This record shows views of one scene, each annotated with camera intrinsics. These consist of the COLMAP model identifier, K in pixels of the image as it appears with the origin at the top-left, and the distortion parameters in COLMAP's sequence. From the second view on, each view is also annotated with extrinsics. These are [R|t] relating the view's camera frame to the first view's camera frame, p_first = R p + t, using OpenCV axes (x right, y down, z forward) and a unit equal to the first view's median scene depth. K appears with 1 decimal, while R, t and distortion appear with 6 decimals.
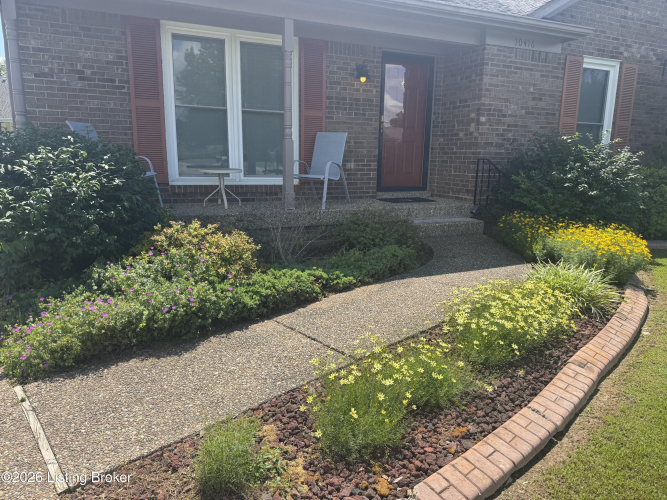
lens RADIAL K [[460.8, 0, 331.2], [0, 460.8, 257.5], [0, 0, 1]] dist [0.039841, -0.059502]
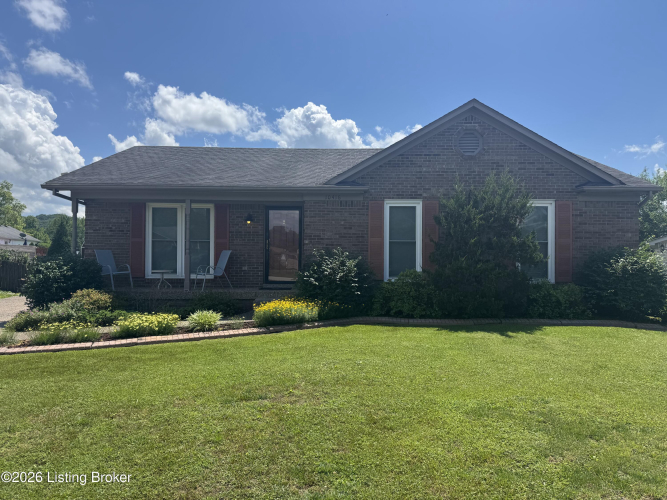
lens RADIAL K [[463.1, 0, 333.5], [0, 463.1, 250.0], [0, 0, 1]] dist [0.028349, -0.063299]
pose [[0.916183, -0.018019, -0.400355, 1.331494], [-0.079473, 0.970980, -0.225572, 0.126232], [0.392801, 0.238482, 0.888163, -0.547869]]
